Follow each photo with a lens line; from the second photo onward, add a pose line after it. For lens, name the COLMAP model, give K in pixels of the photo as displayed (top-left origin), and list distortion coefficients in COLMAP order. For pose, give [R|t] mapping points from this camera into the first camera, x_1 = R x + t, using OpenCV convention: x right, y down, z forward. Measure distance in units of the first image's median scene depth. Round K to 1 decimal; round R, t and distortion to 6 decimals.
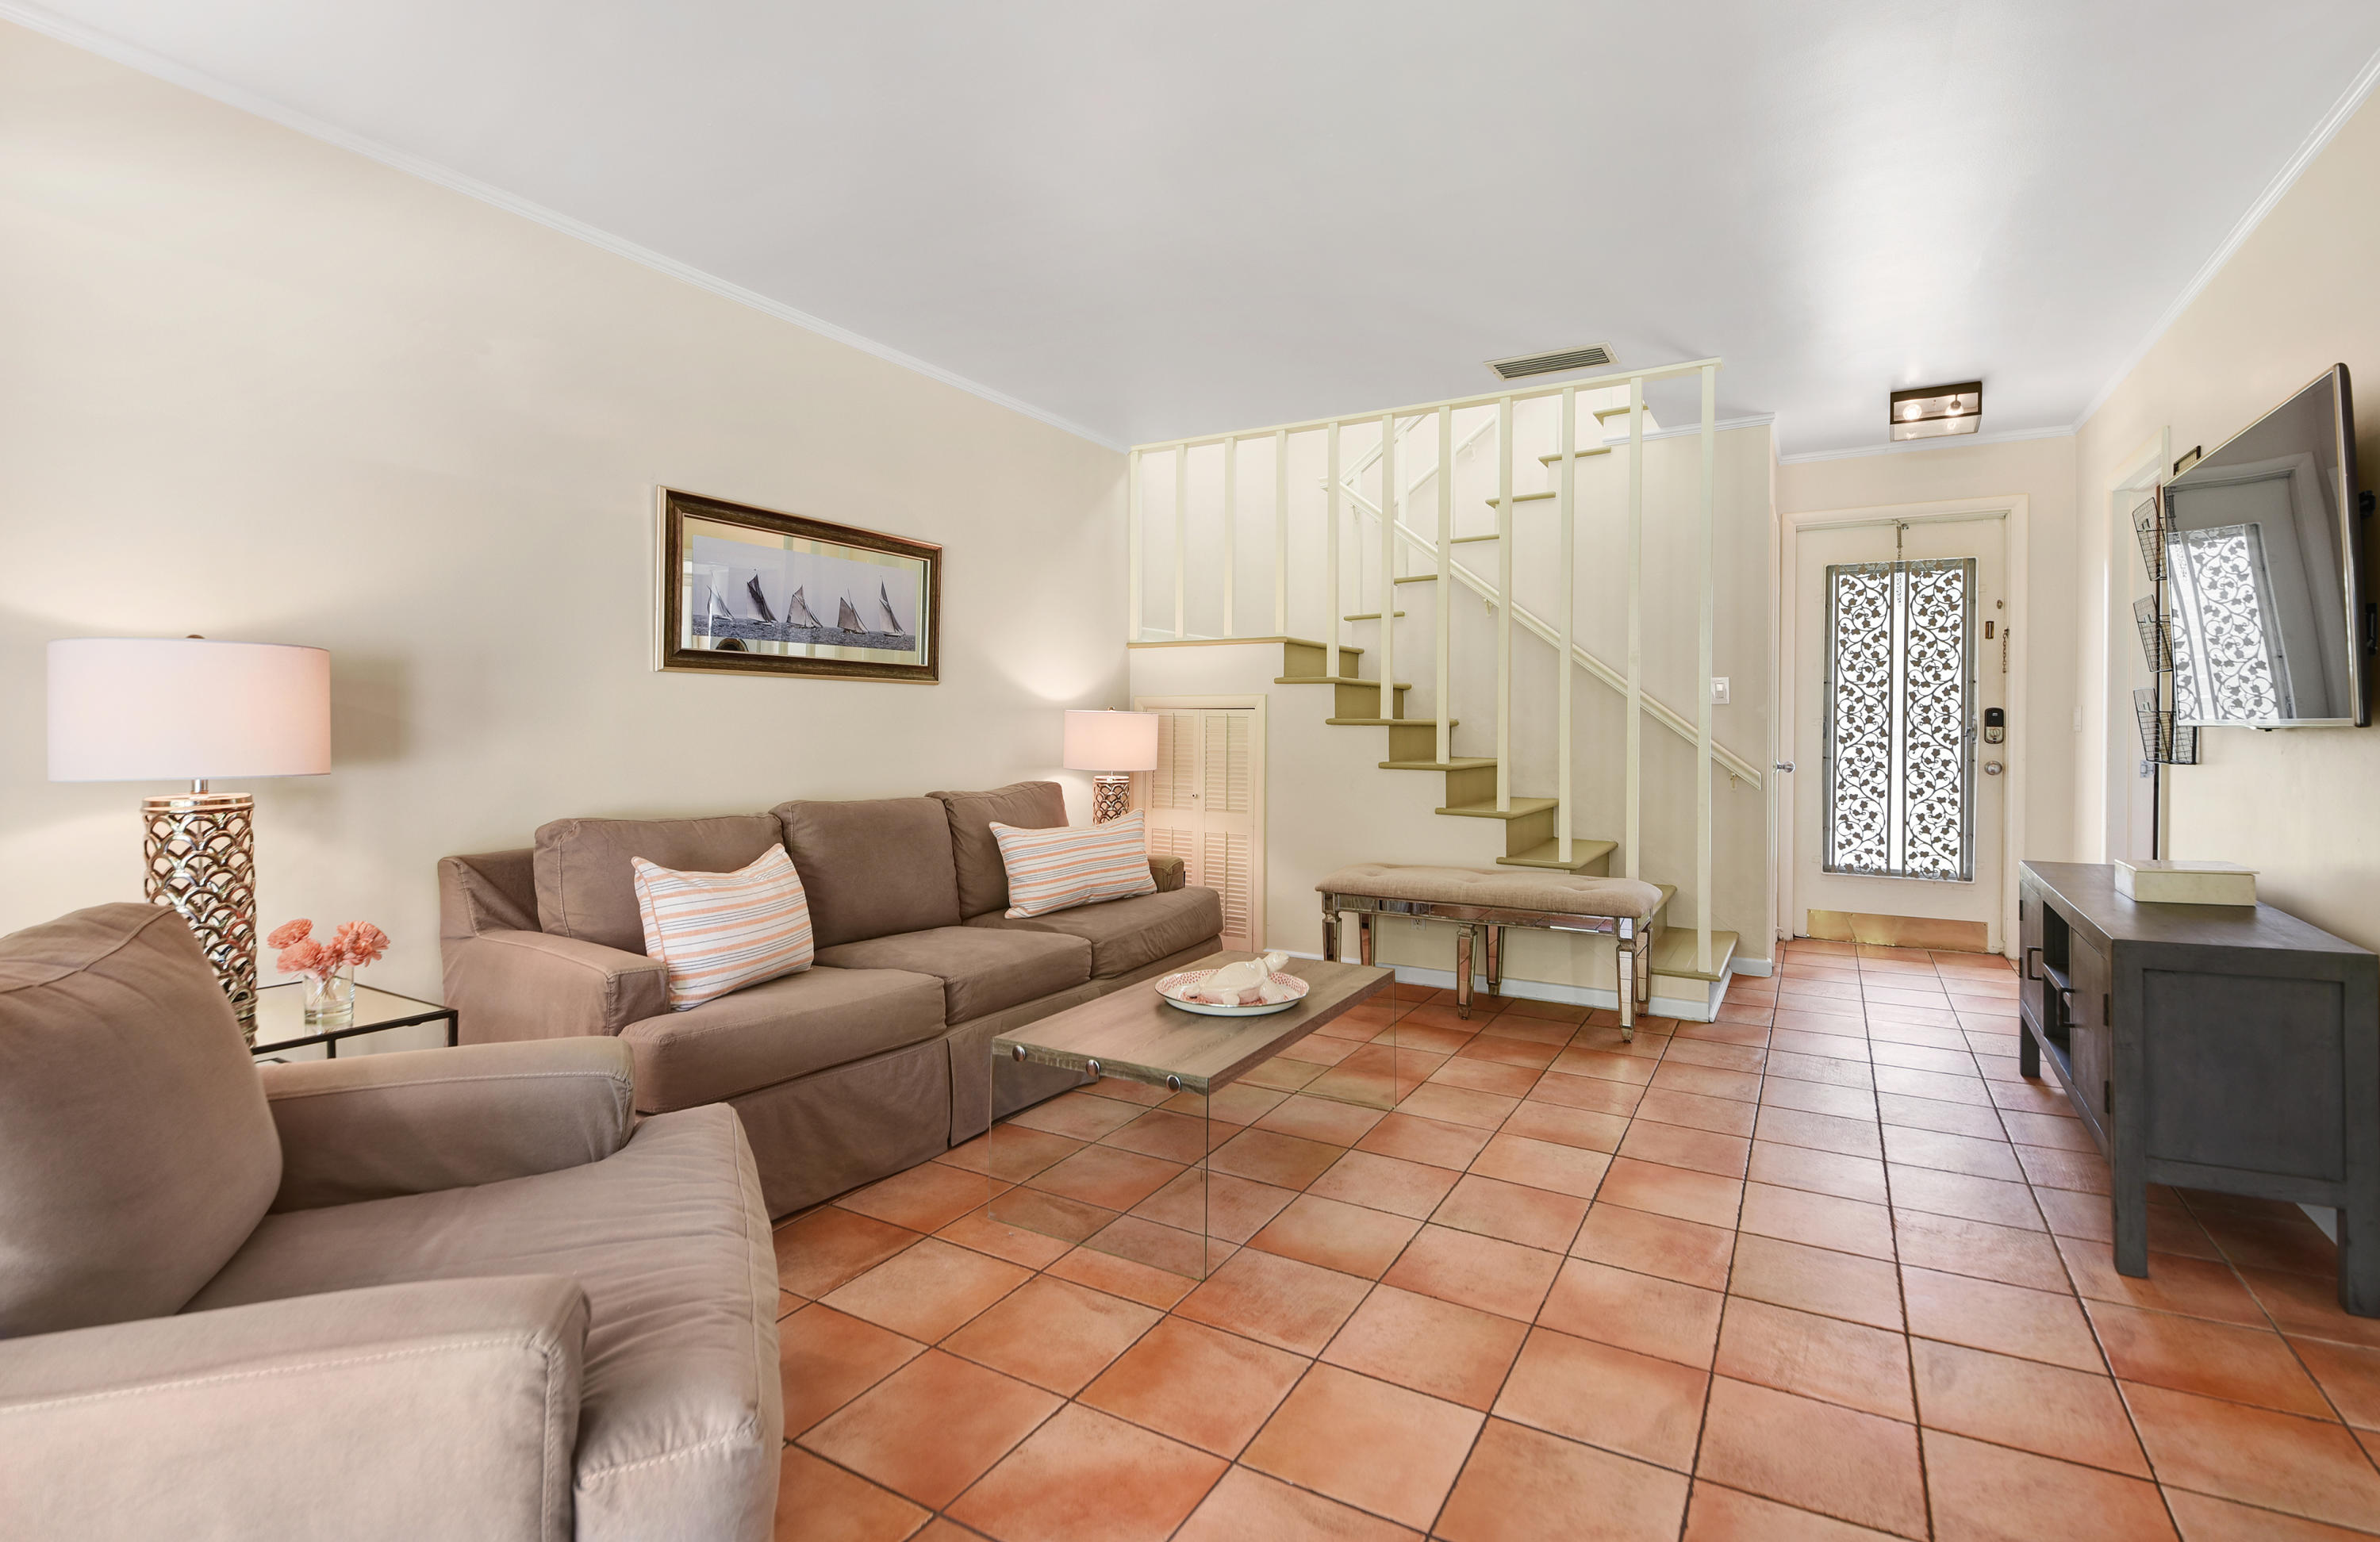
lens RADIAL K [[1073.0, 0, 1239.5], [0, 1073.0, 747.2], [0, 0, 1]] dist [0.021992, -0.000188]
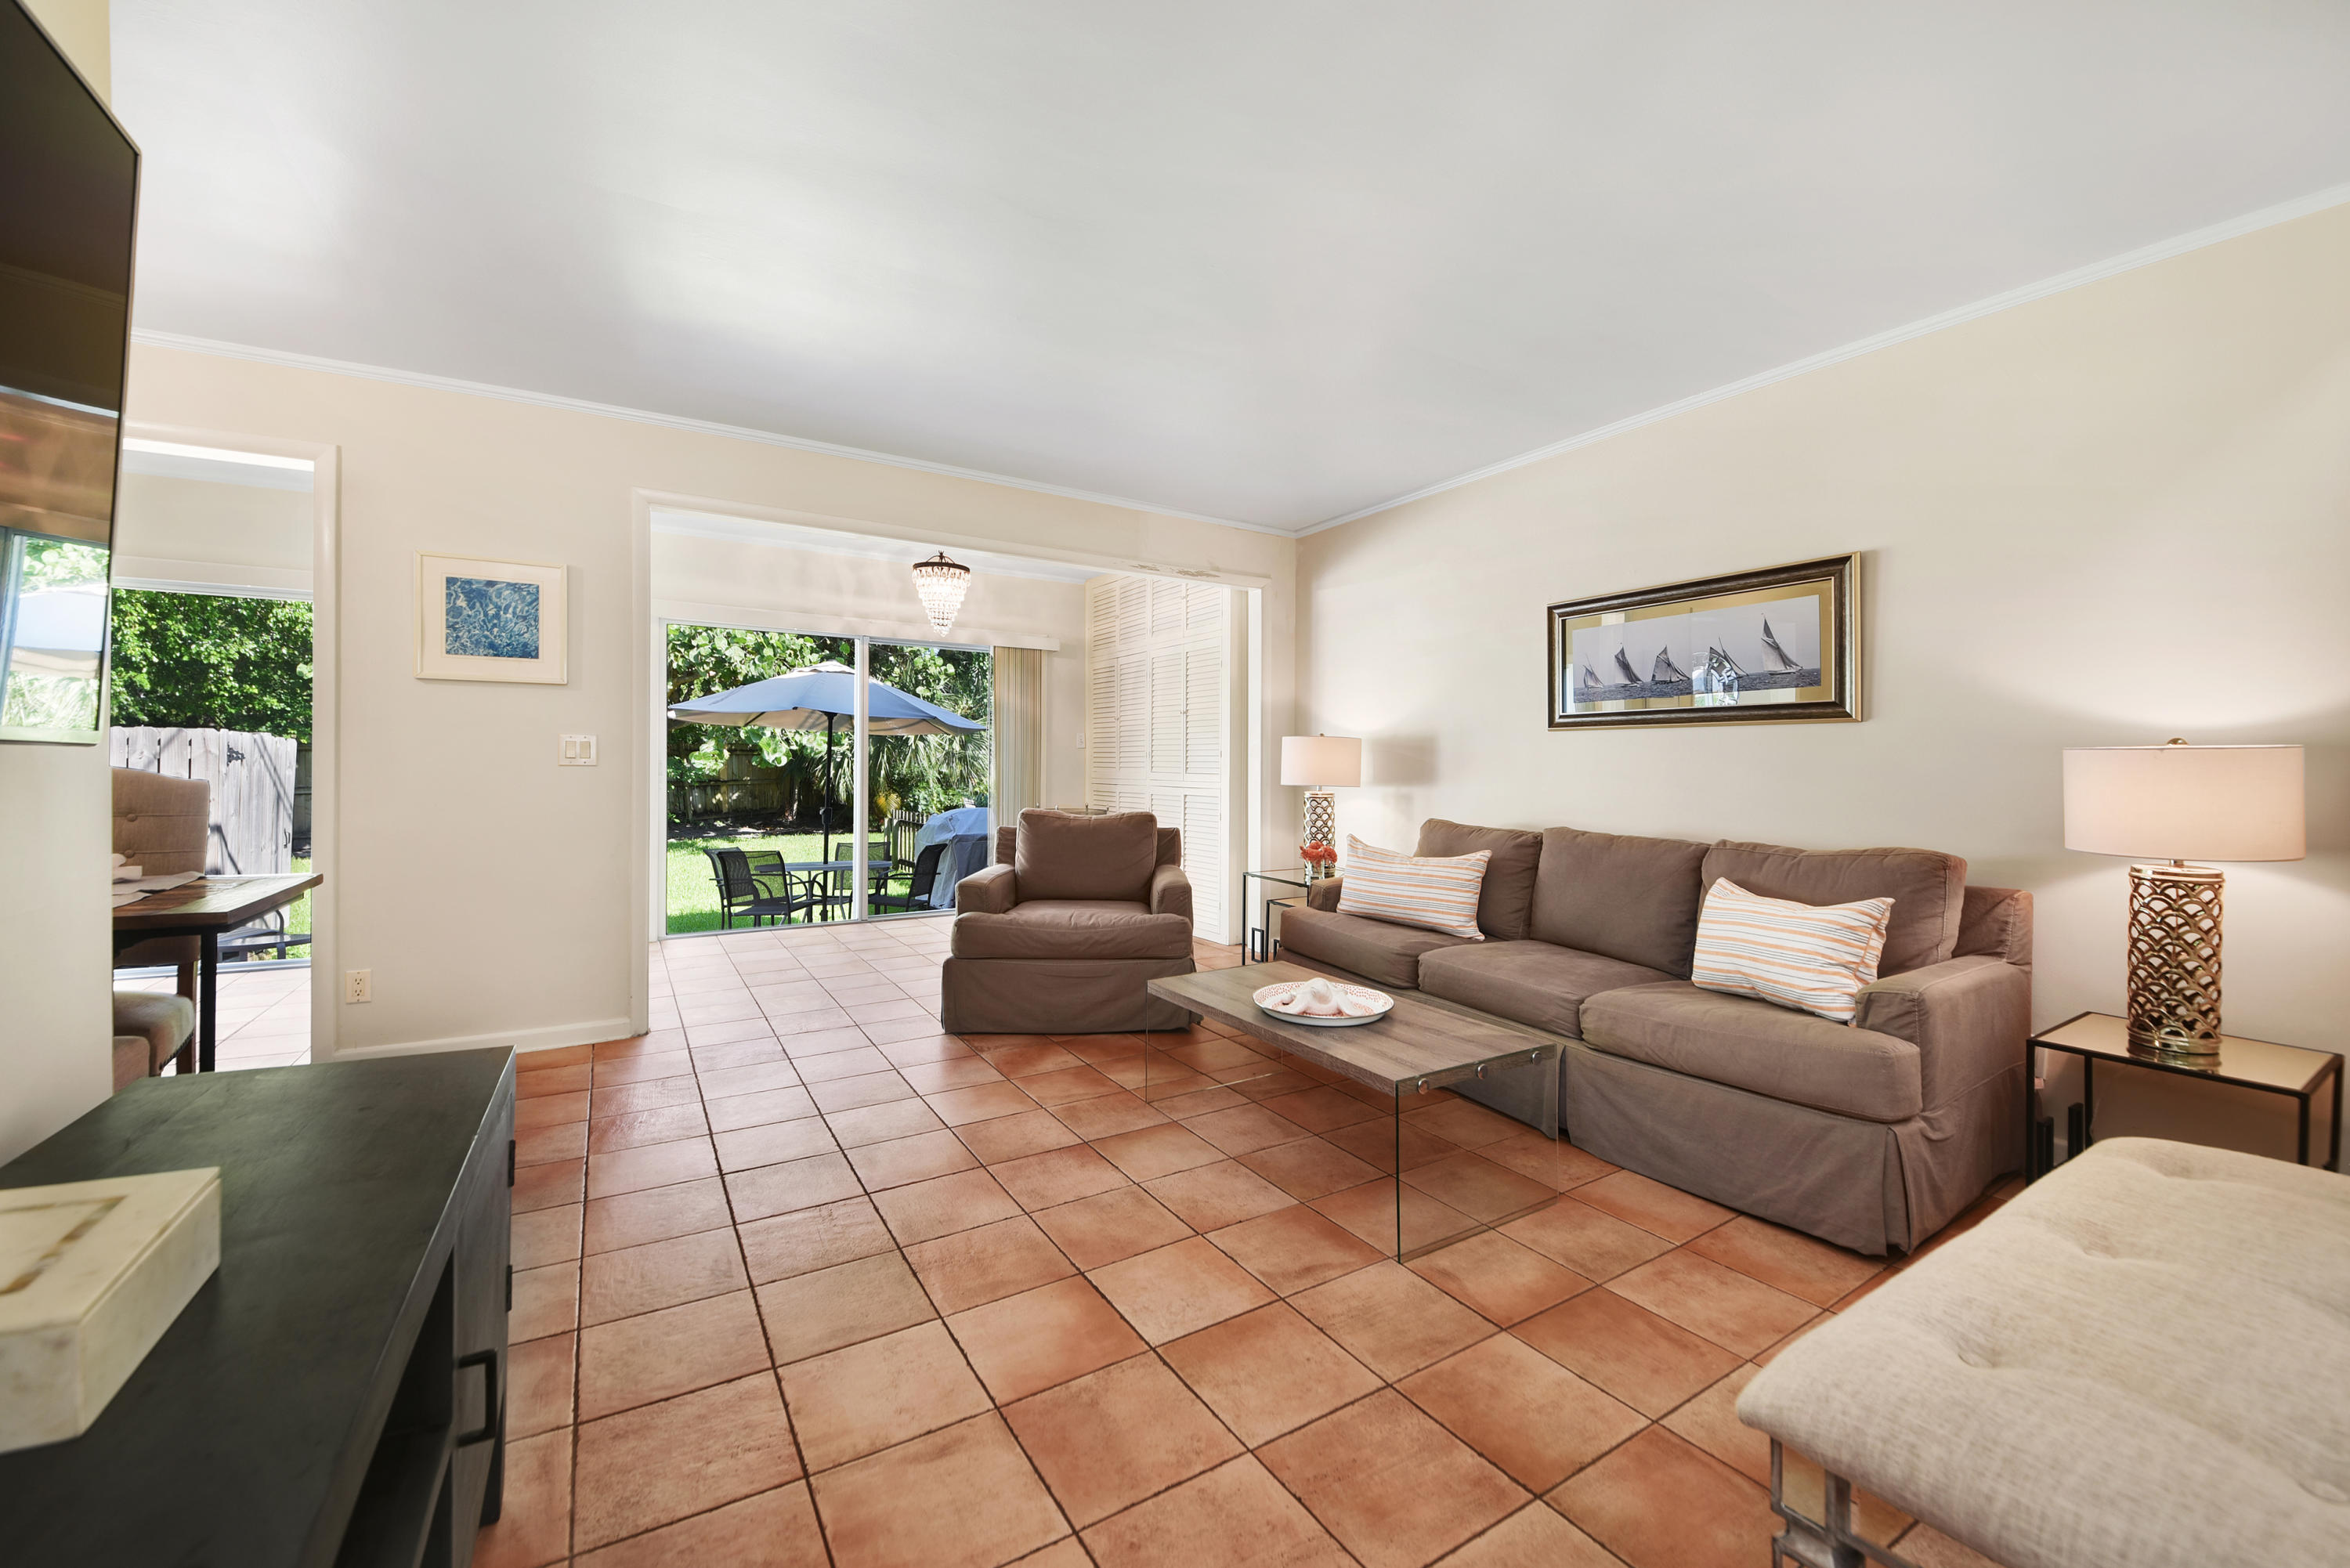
lens RADIAL K [[904.7, 0, 1175.0], [0, 904.7, 784.0], [0, 0, 1]] dist [0.013897, 0.000001]
pose [[-0.495467, 0.002811, -0.868622, 0.842188], [-0.032859, 0.999218, 0.021976, -0.010121], [0.868005, 0.039431, -0.494987, 1.265510]]
